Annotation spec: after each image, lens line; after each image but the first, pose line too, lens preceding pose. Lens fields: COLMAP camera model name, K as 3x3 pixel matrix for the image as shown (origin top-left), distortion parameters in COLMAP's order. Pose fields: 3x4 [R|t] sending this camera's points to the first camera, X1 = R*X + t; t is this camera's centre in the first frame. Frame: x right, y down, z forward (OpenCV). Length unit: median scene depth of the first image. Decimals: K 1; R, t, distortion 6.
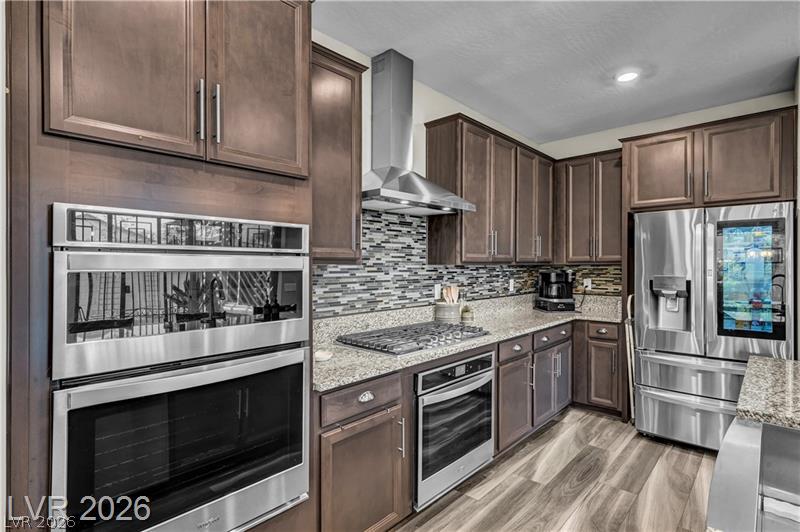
lens RADIAL K [[401.0, 0, 397.3], [0, 401.0, 266.6], [0, 0, 1]] dist [-0.001427, 0.001702]
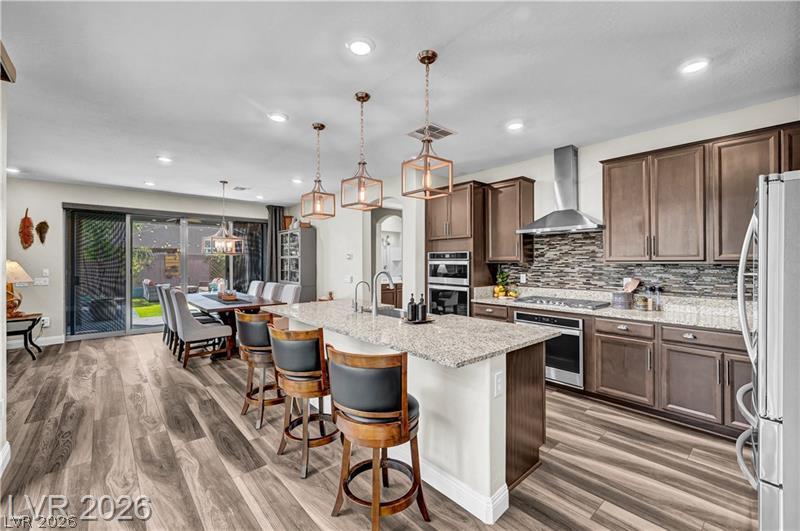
lens RADIAL K [[336.3, 0, 401.3], [0, 336.3, 264.0], [0, 0, 1]] dist [-0.000146, 0.000147]
pose [[-0.110484, 0.010318, -0.993824, 1.429925], [-0.001035, 0.999944, 0.010497, -0.015360], [0.993877, 0.002188, -0.110467, 0.395161]]
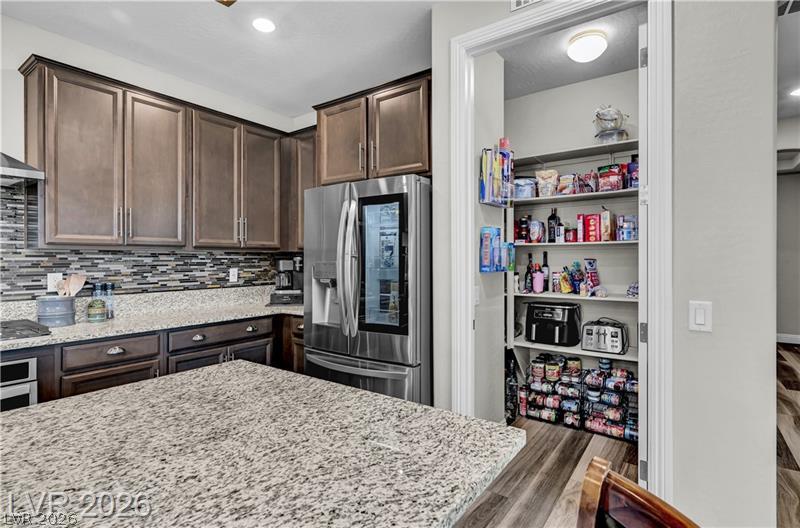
lens RADIAL K [[401.0, 0, 401.2], [0, 401.0, 259.1], [0, 0, 1]] dist [-0.001427, 0.001702]
pose [[0.992204, -0.000436, 0.124625, 0.746388], [0.000748, 0.999997, -0.002449, 0.020114], [-0.124623, 0.002524, 0.992201, 0.127640]]
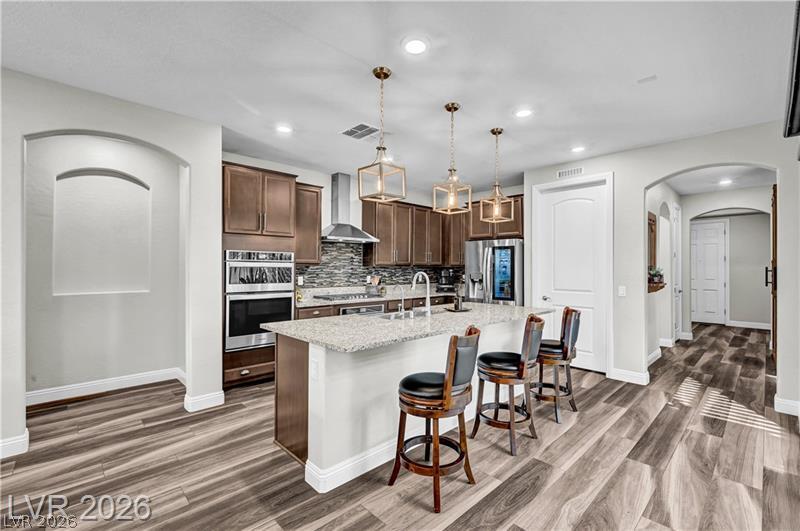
lens RADIAL K [[359.5, 0, 399.7], [0, 359.5, 268.4], [0, 0, 1]] dist [0.003691, 0.000002]
pose [[0.998101, 0.004070, -0.061465, 0.403470], [-0.004289, 0.999985, -0.003430, 0.012476], [0.061450, 0.003687, 0.998103, -0.905352]]
